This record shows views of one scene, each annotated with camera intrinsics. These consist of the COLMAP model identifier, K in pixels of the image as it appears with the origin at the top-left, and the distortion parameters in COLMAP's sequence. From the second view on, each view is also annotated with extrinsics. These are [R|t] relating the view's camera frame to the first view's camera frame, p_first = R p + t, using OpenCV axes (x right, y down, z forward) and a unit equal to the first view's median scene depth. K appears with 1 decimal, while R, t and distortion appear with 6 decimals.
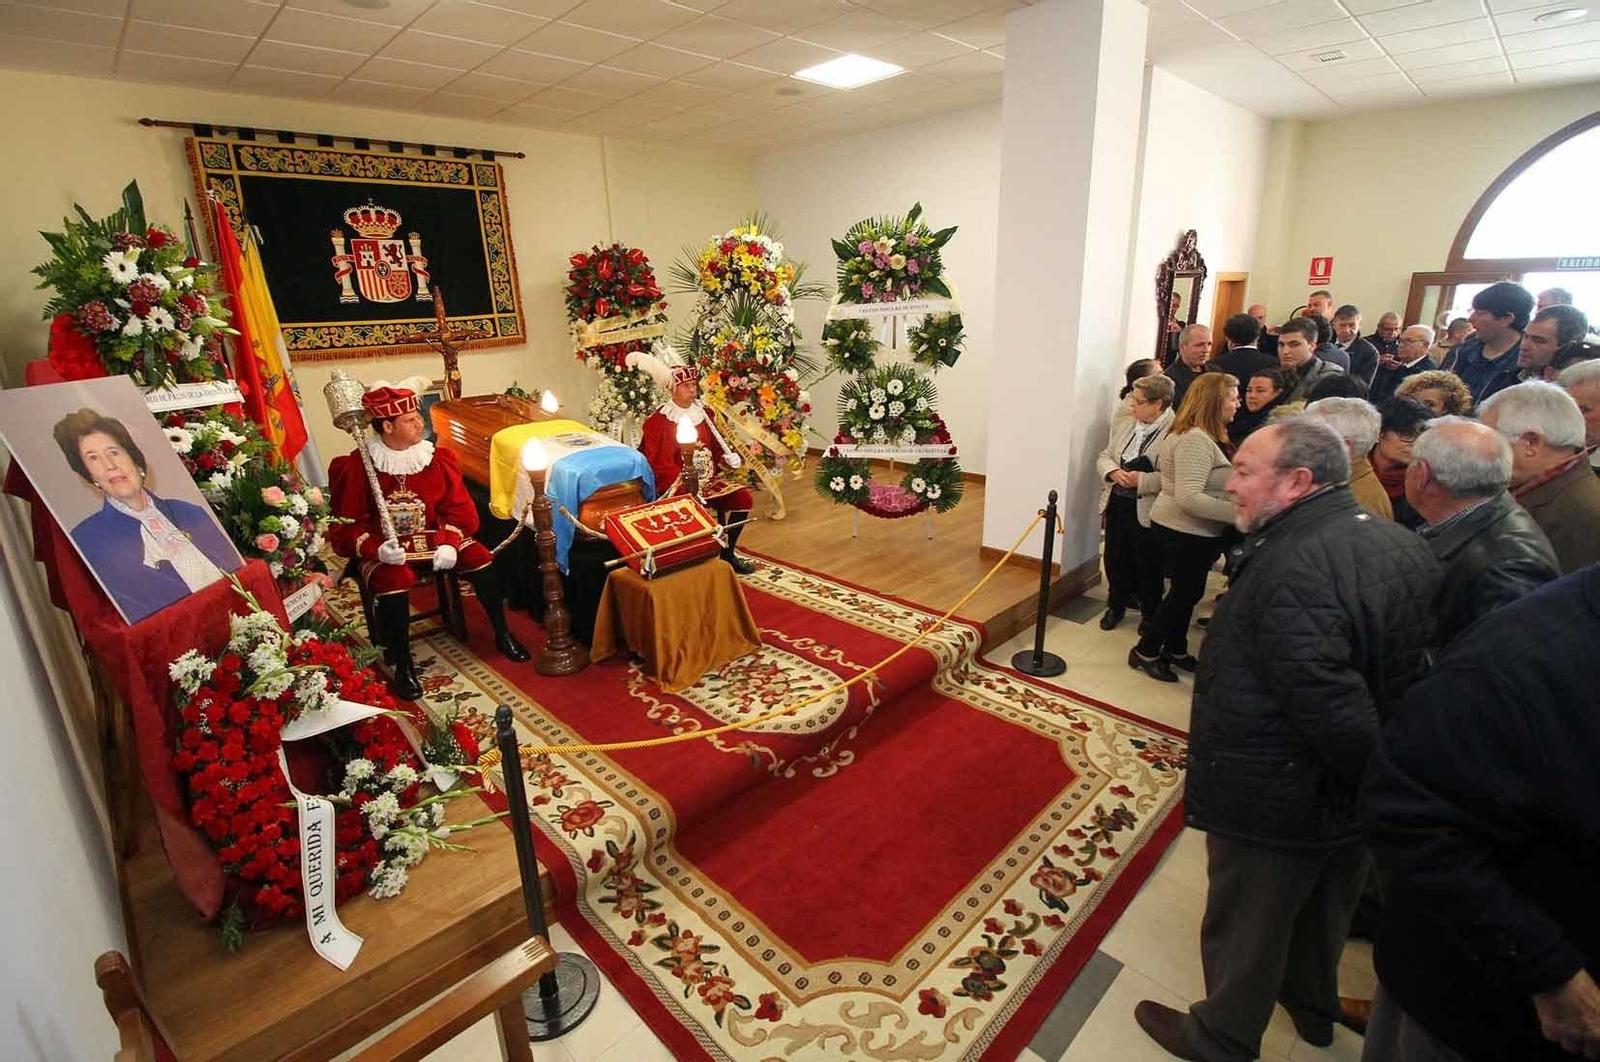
lens RADIAL K [[740.1, 0, 791.1], [0, 740.1, 530.6], [0, 0, 1]] dist [-0.002653, -0.011198]
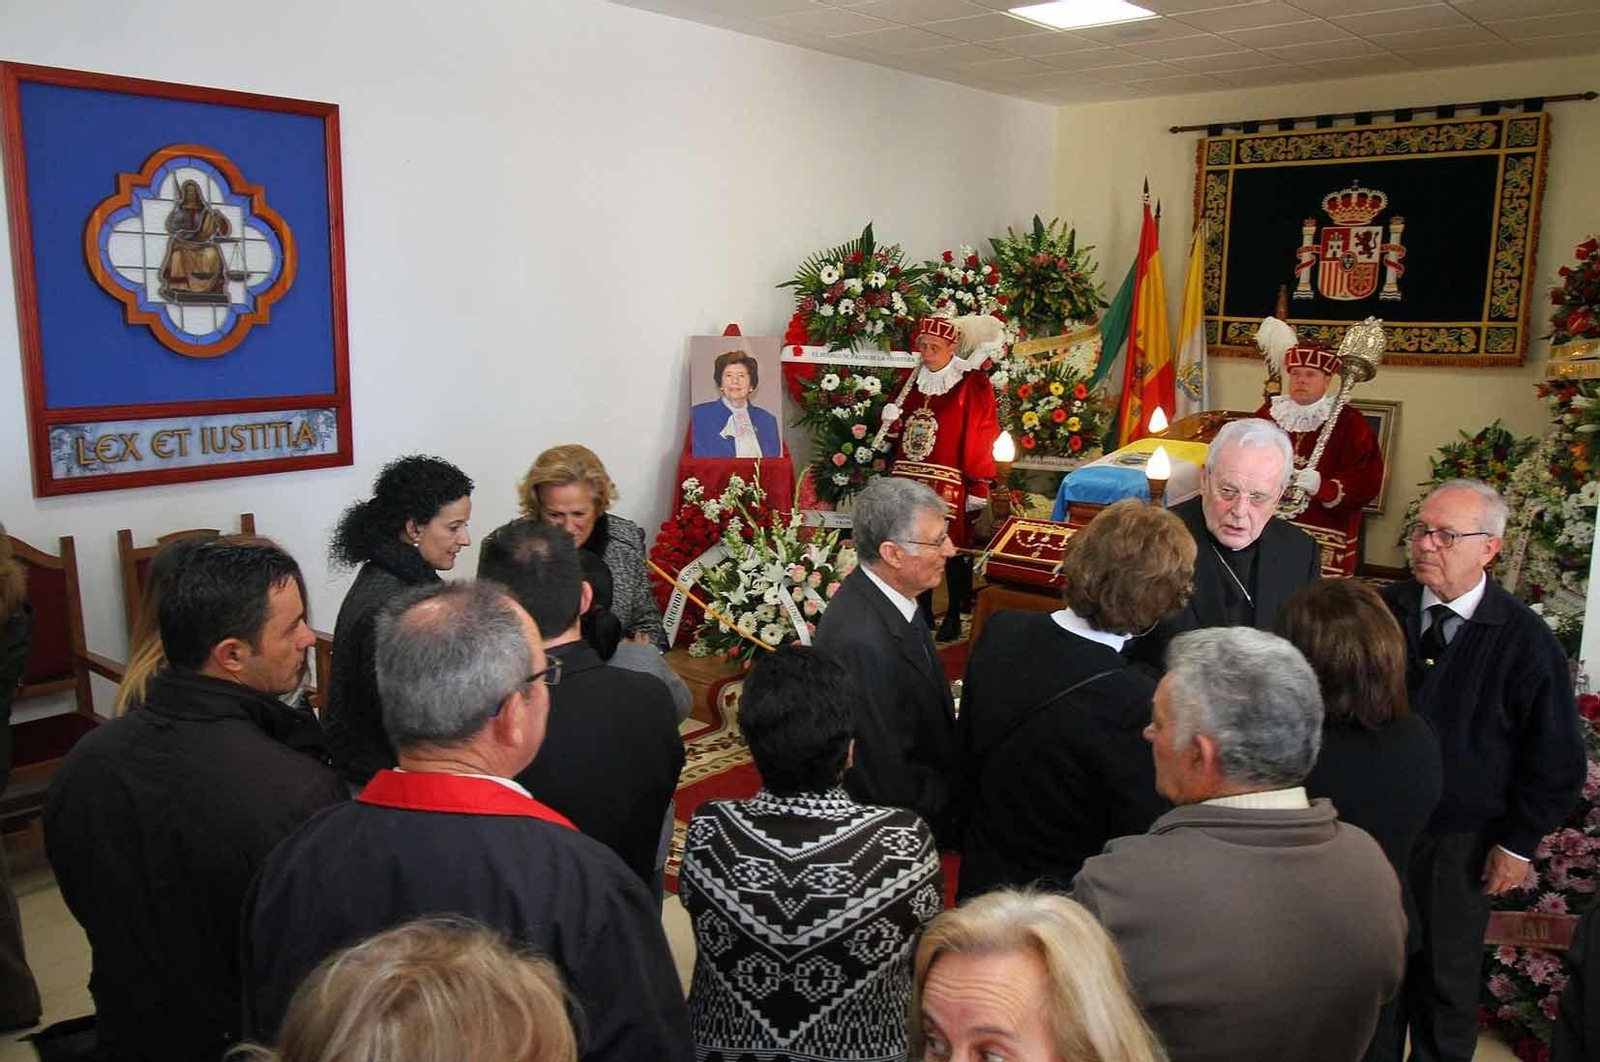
lens RADIAL K [[1260.5, 0, 791.6], [0, 1260.5, 528.4], [0, 0, 1]] dist [-0.000827, -0.005415]
pose [[0.080807, 0.217137, -0.972791, 0.953780], [-0.311280, 0.932664, 0.182324, -0.154036], [0.946877, 0.288077, 0.142956, 0.325375]]
